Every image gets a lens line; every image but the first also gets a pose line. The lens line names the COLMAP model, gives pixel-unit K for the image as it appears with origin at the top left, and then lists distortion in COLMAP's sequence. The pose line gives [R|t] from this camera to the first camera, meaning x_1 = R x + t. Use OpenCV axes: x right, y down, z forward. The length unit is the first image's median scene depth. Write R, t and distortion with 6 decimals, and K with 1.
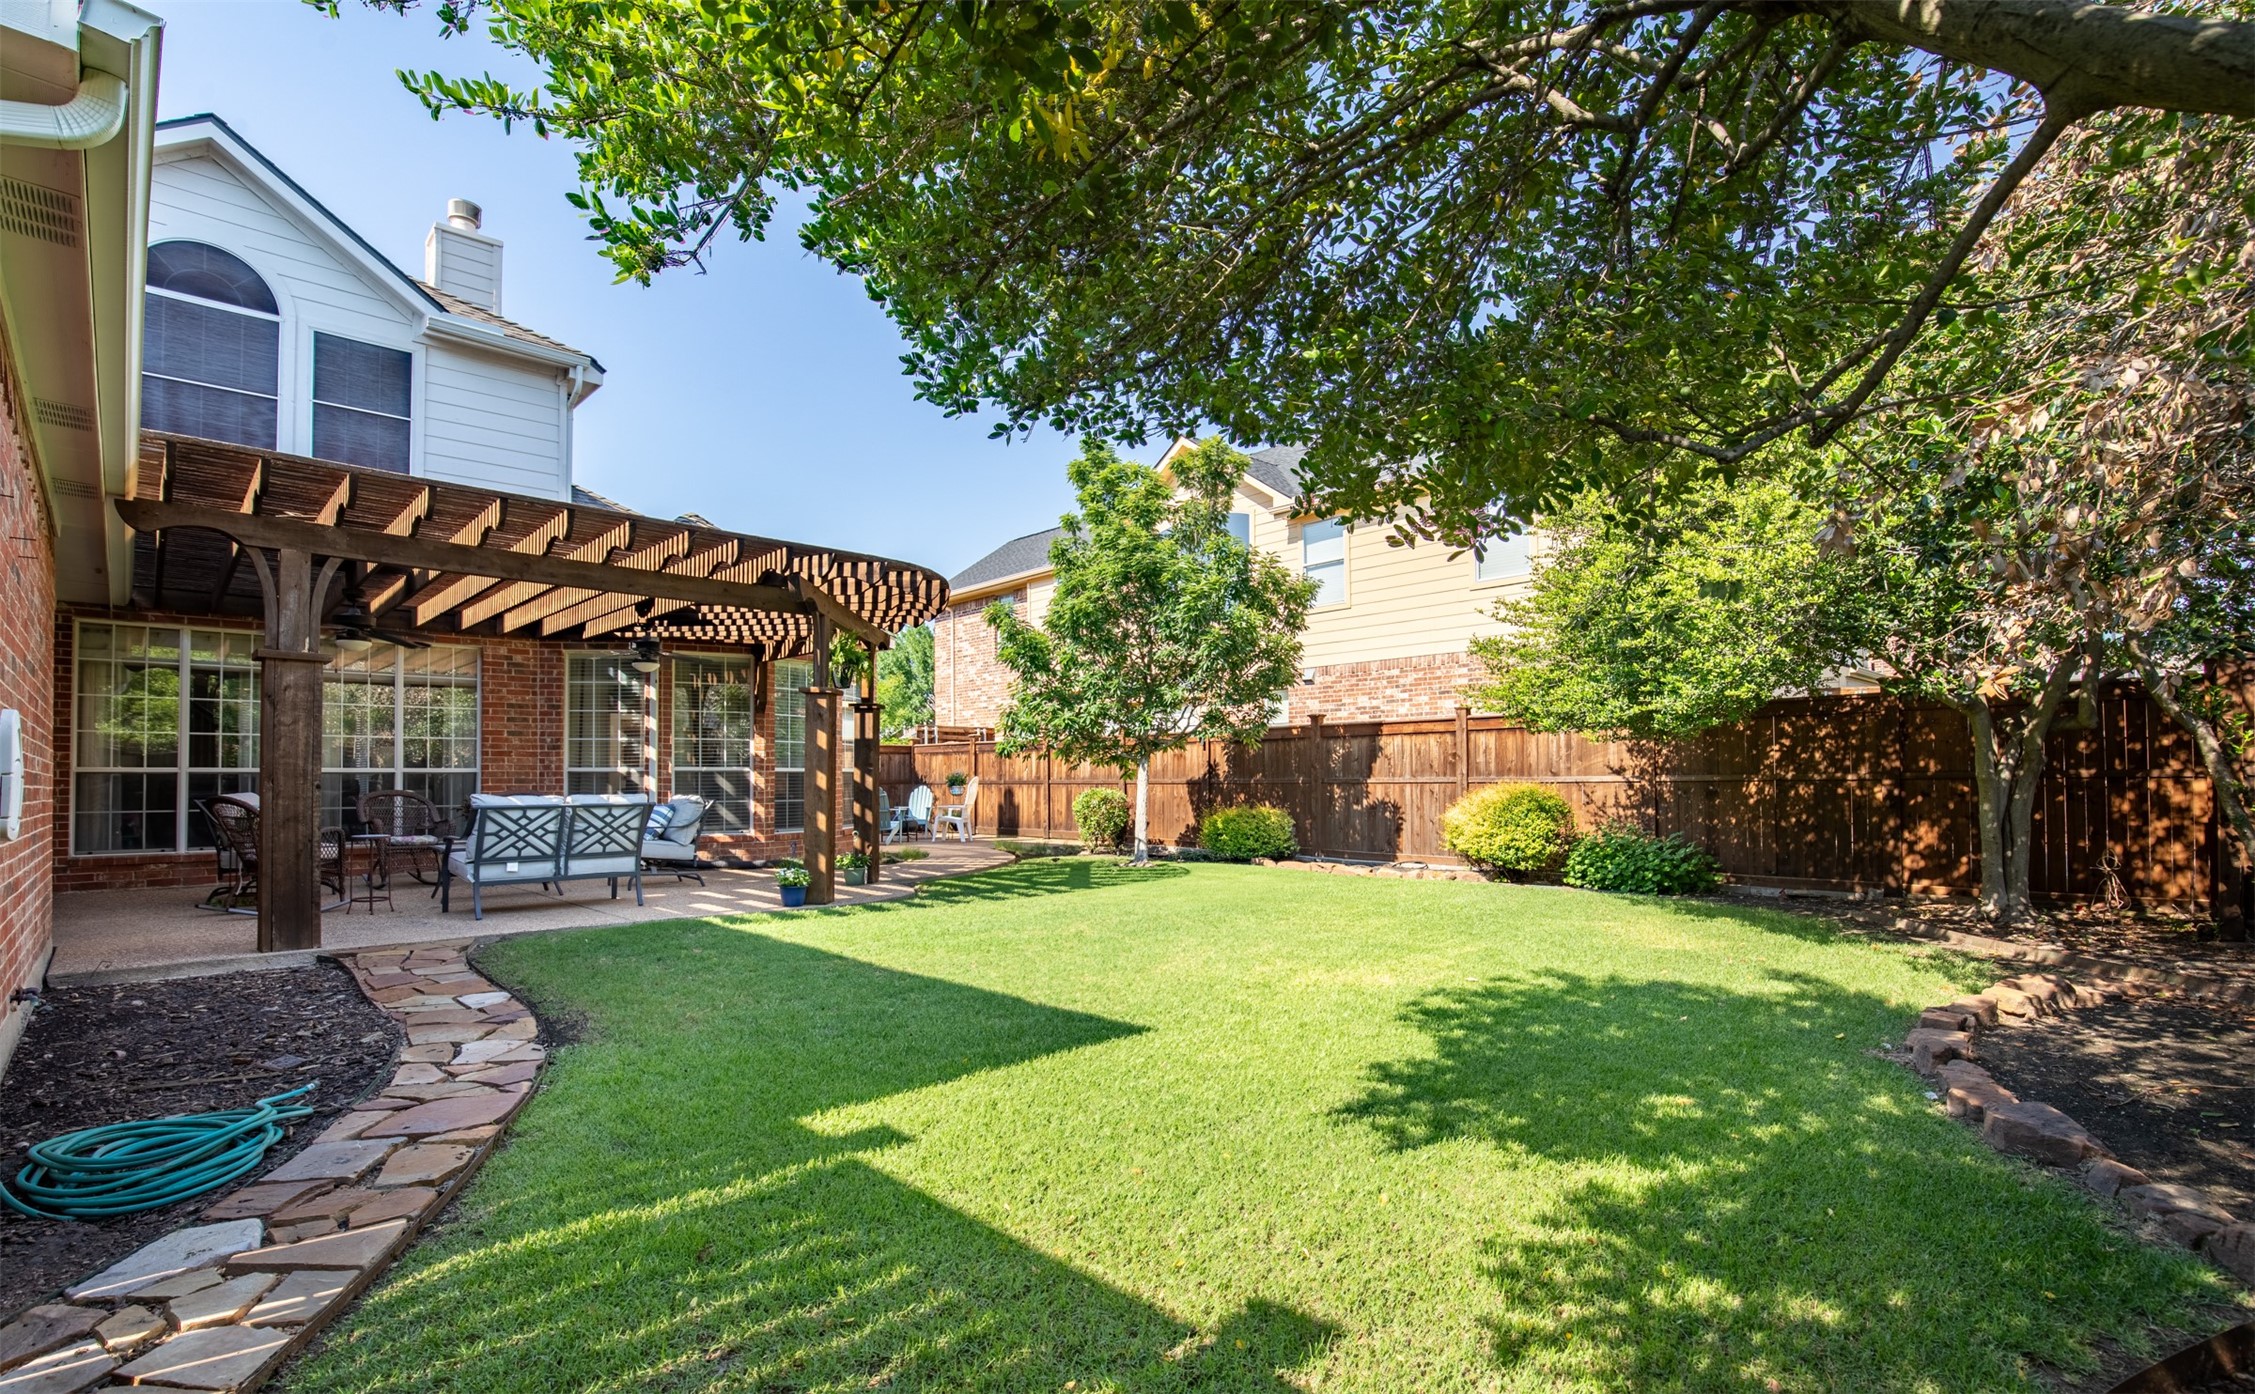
lens RADIAL K [[1053.2, 0, 1116.3], [0, 1053.2, 768.5], [0, 0, 1]] dist [-0.017535, 0.001162]
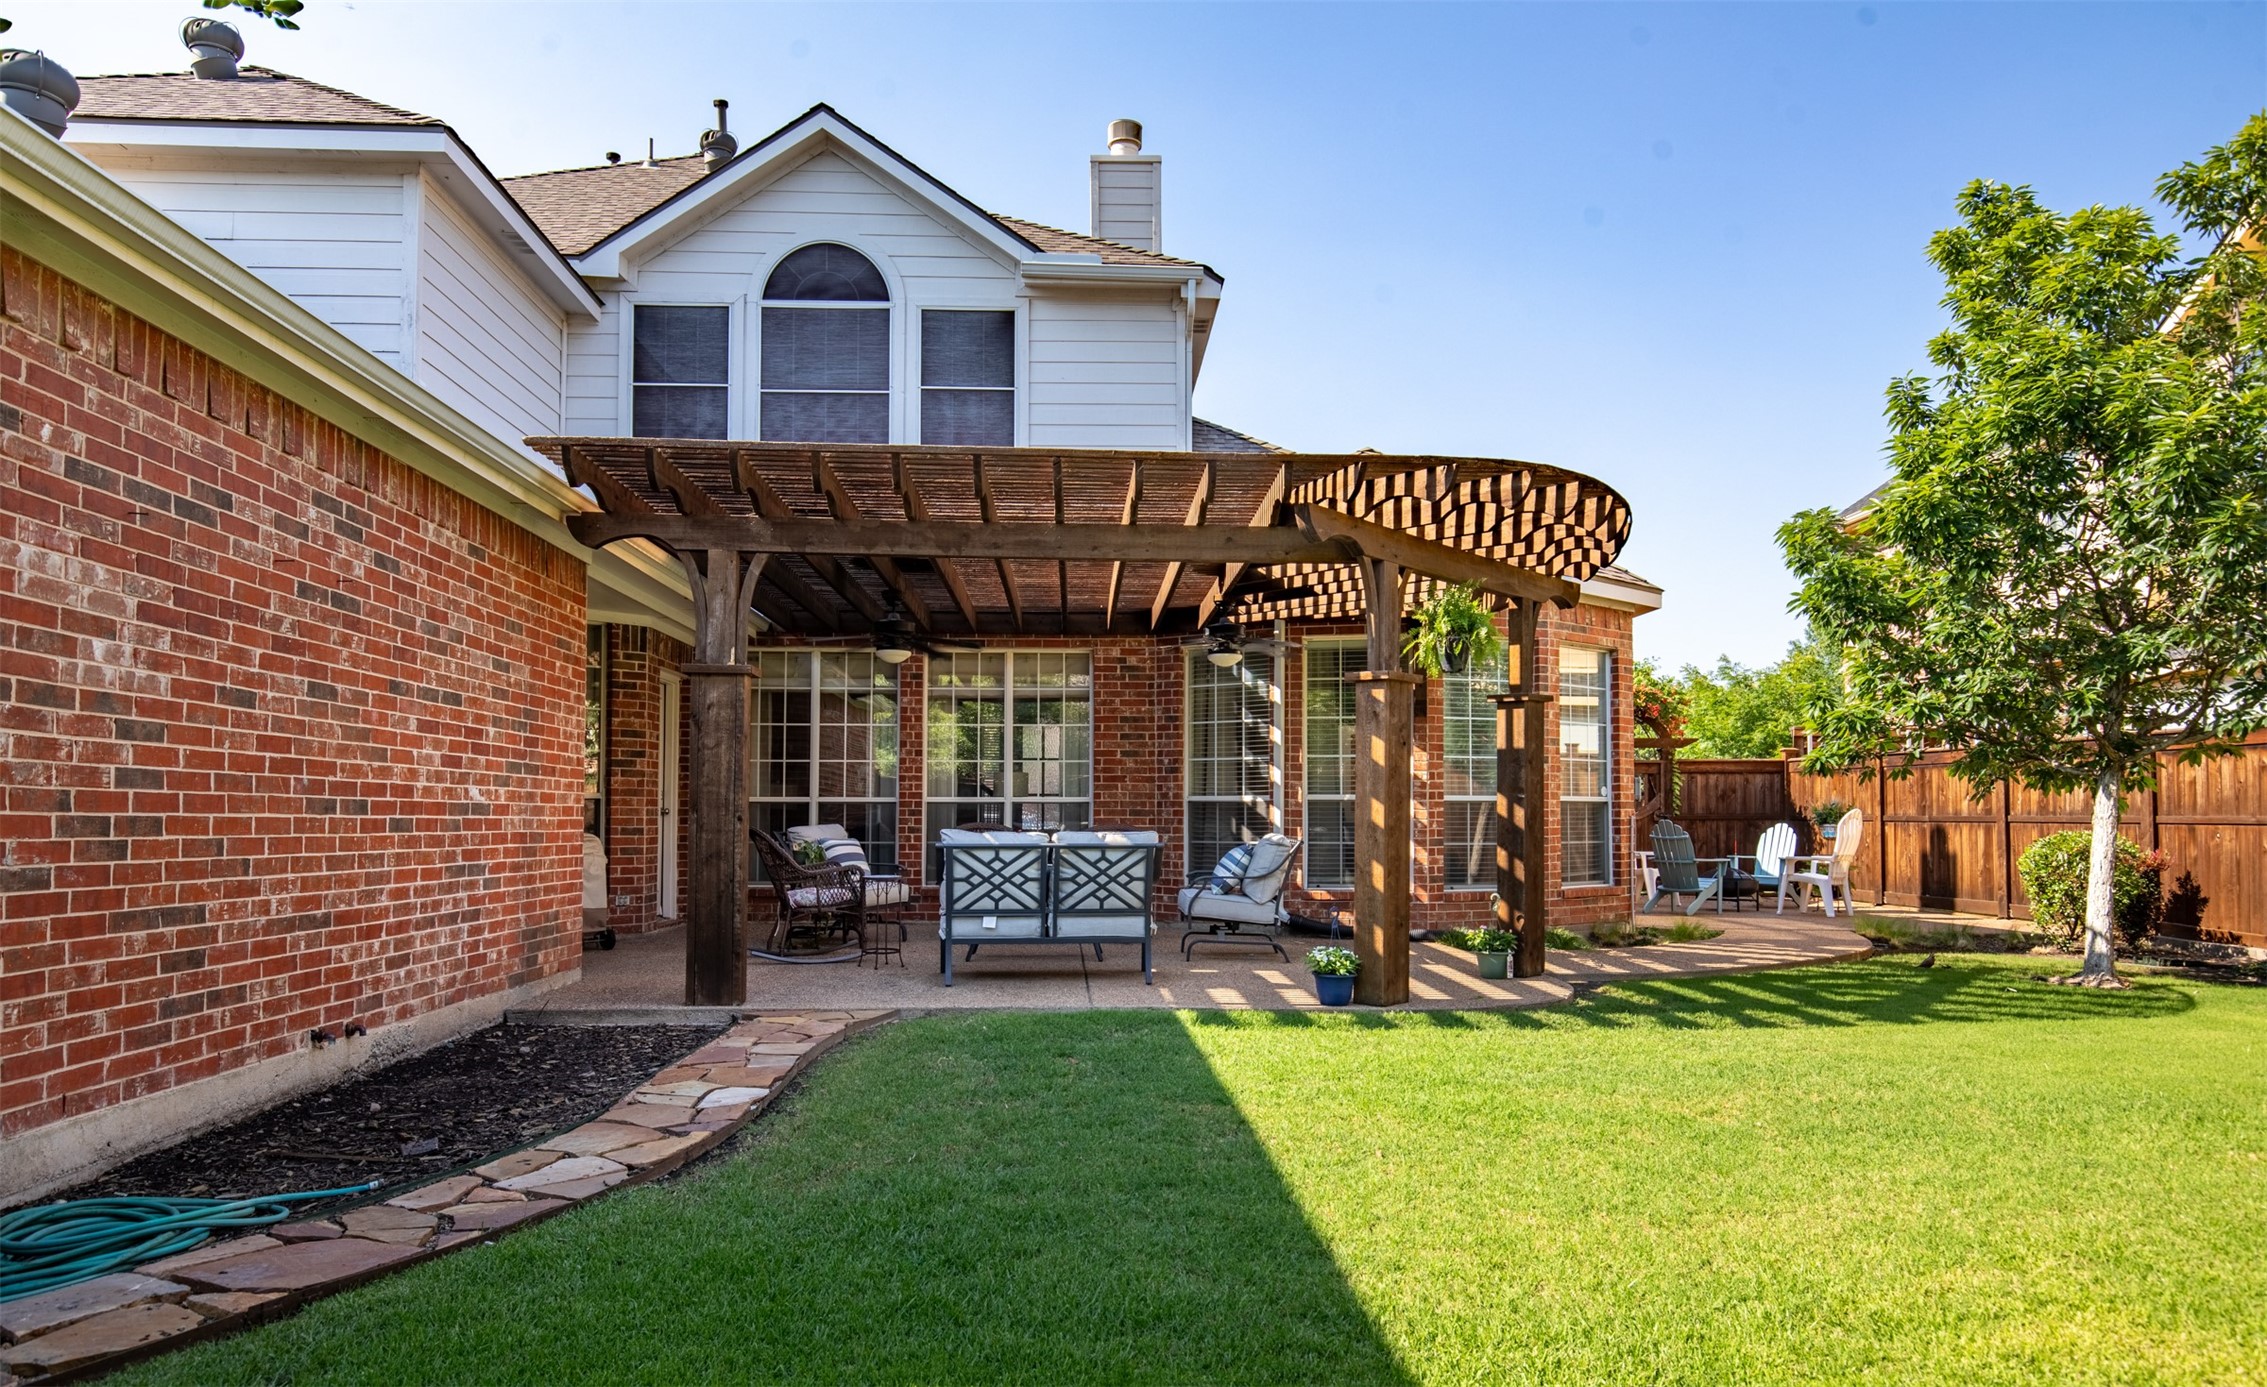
lens RADIAL K [[1408.7, 0, 1110.3], [0, 1408.7, 767.7], [0, 0, 1]] dist [0.003405, 0.000727]
pose [[0.746498, -0.017159, -0.665166, 0.153251], [0.003400, 0.999753, -0.021974, 0.001069], [0.665378, 0.014142, 0.746372, 0.208677]]
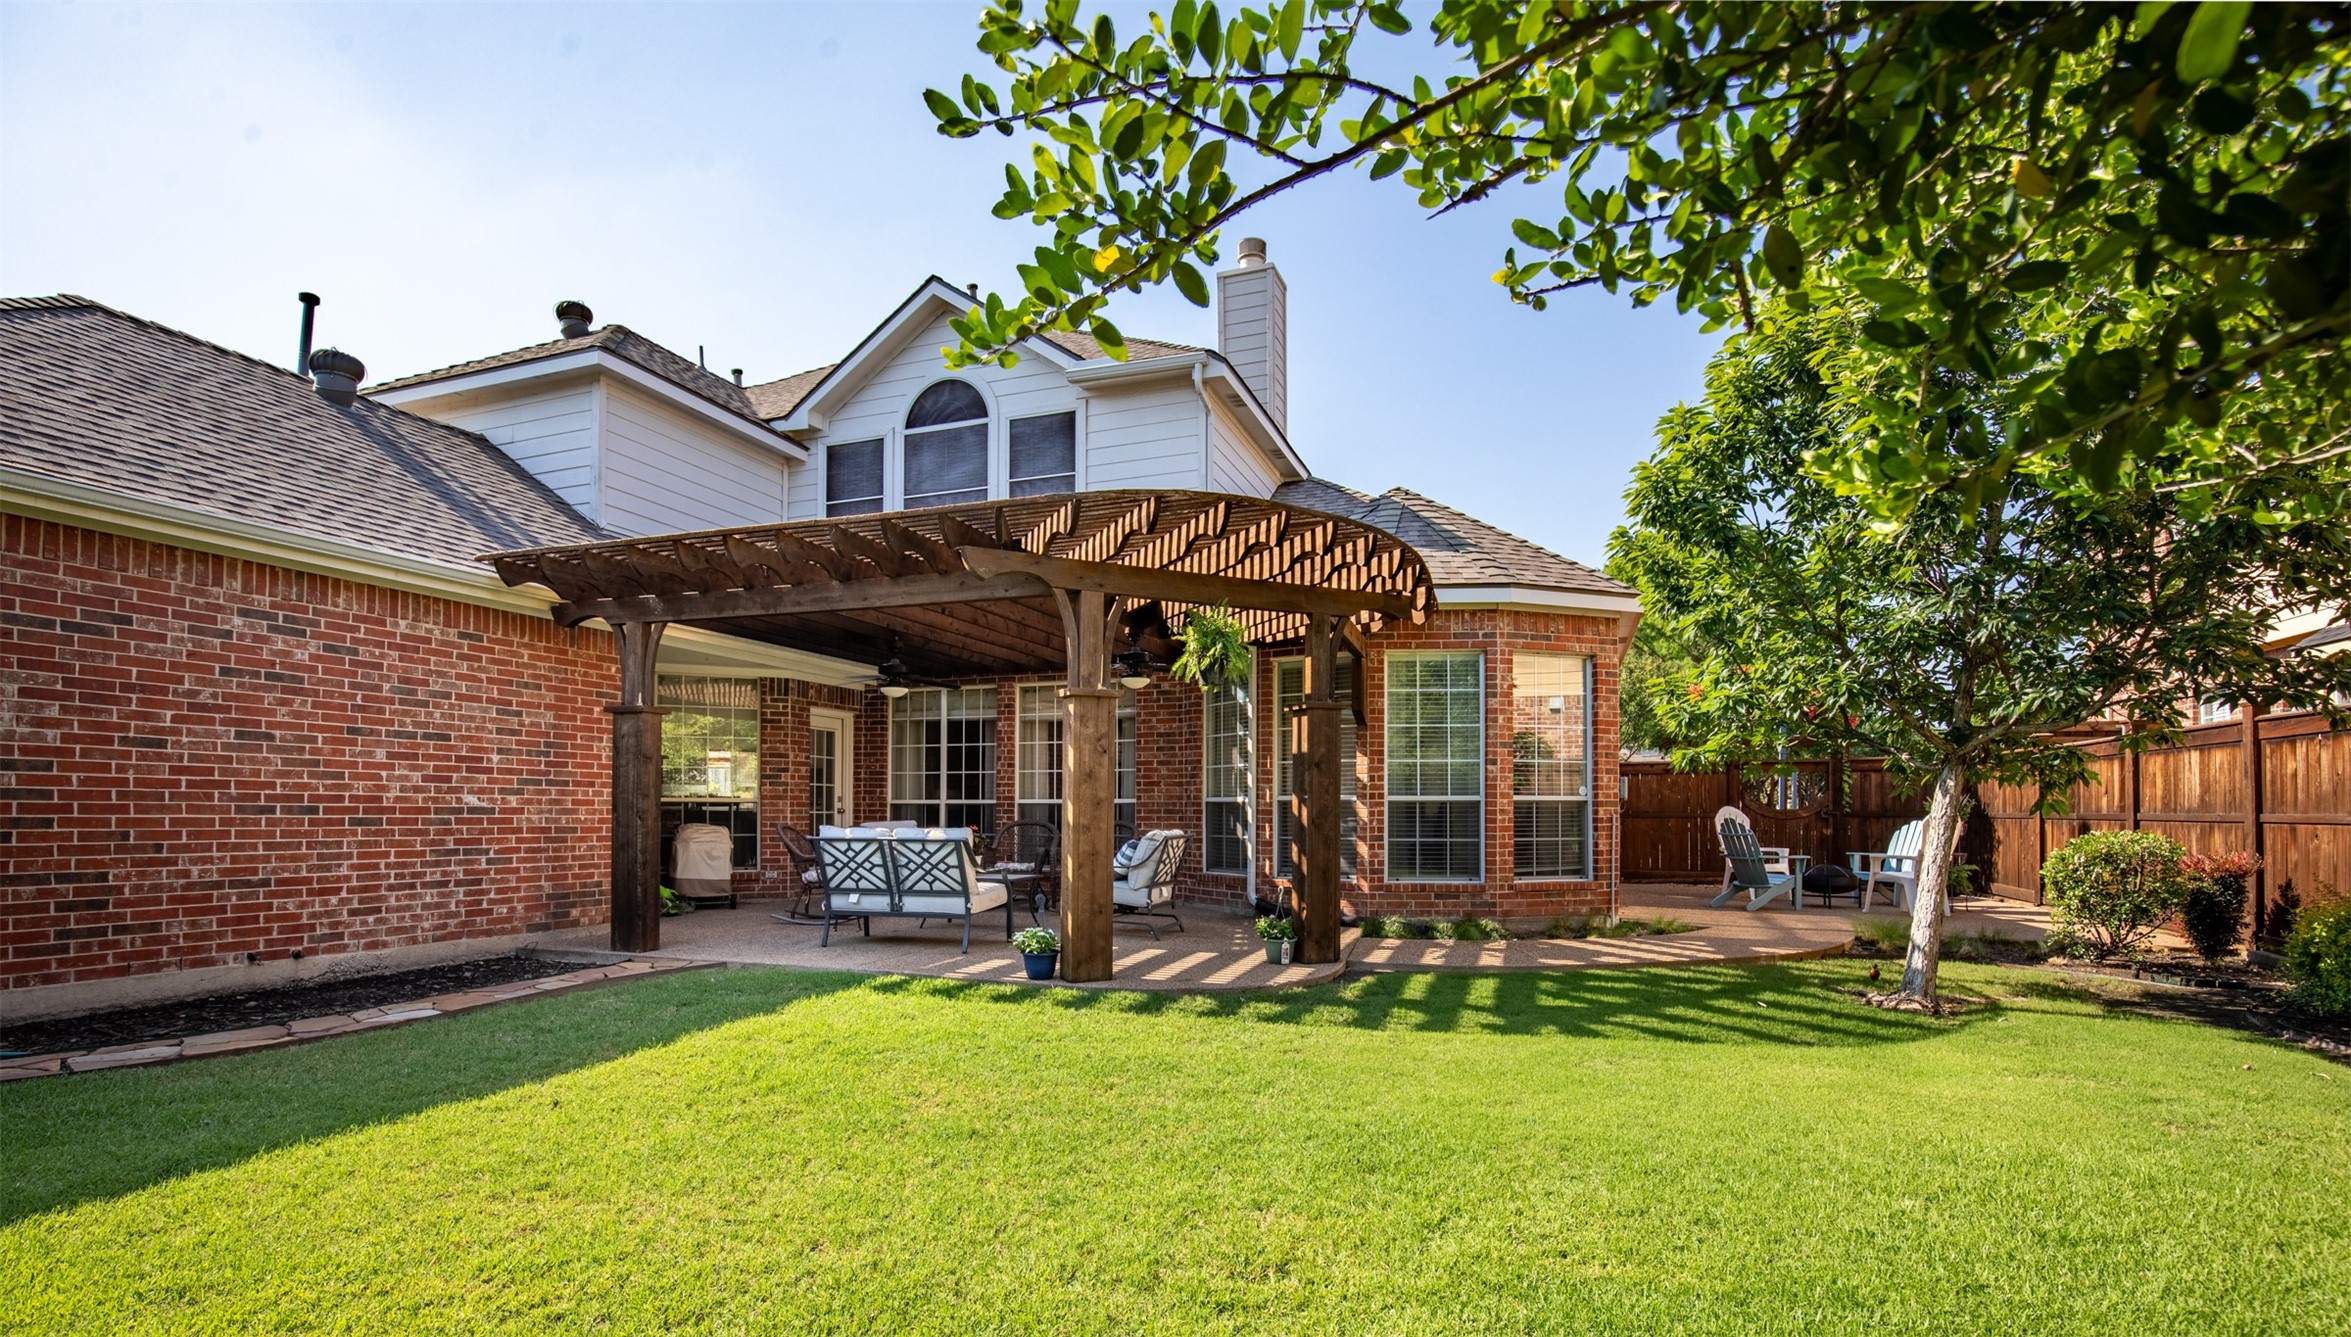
lens RADIAL K [[1083.8, 0, 1154.5], [0, 1083.8, 796.7], [0, 0, 1]] dist [-0.022351, 0.000433]
pose [[0.432031, -0.007321, -0.901829, 0.378550], [0.008472, 0.999956, -0.004059, 0.002259], [0.901819, -0.005886, 0.432074, 0.630707]]
